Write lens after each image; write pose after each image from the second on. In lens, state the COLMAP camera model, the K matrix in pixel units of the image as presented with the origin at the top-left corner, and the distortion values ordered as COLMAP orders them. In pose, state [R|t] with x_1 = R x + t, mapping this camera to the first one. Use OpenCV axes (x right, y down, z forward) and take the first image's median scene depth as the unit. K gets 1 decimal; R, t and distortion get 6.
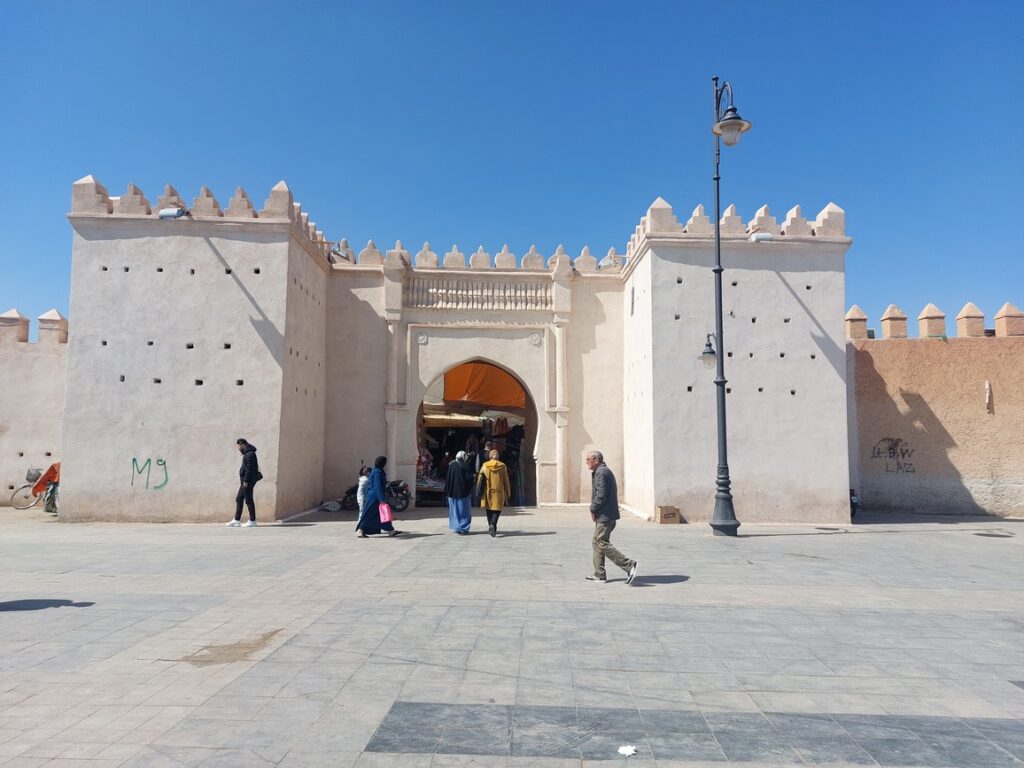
lens RADIAL K [[945.0, 0, 510.0], [0, 945.0, 384.5], [0, 0, 1]] dist [0.015250, 0.000000]
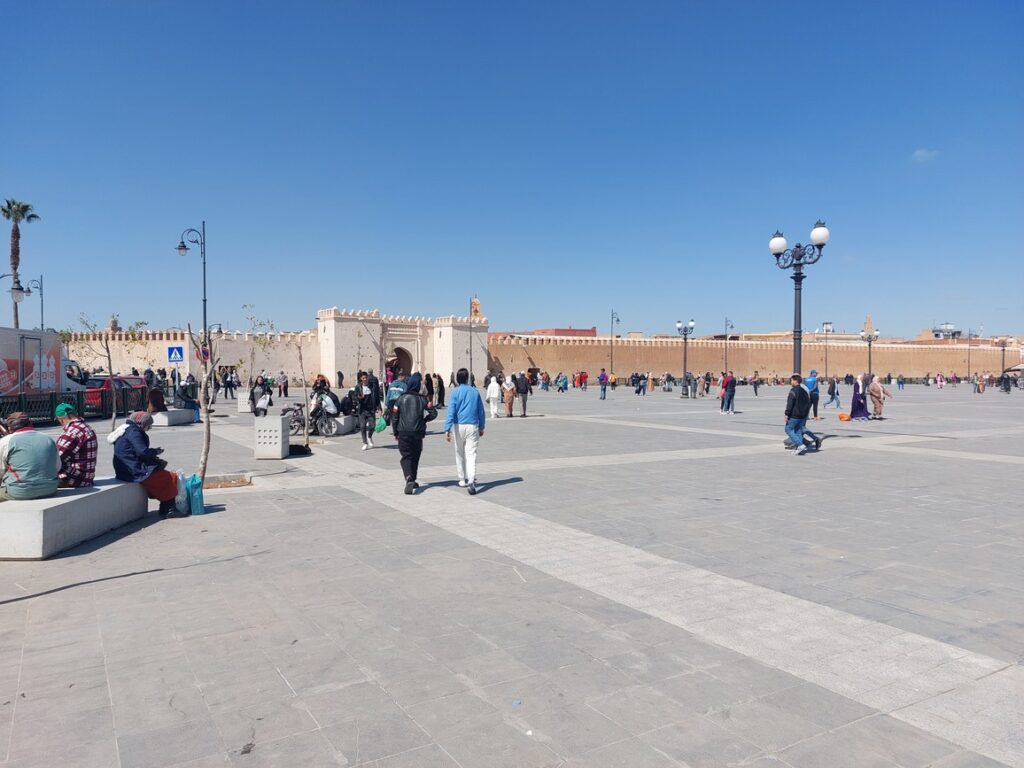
lens RADIAL K [[945.0, 0, 511.1], [0, 945.0, 385.2], [0, 0, 1]] dist [0.015250, 0.000000]
pose [[0.858463, -0.003409, 0.512864, -1.714769], [-0.057998, 0.992918, 0.103680, -0.312674], [-0.509585, -0.118750, 0.852186, -2.699451]]
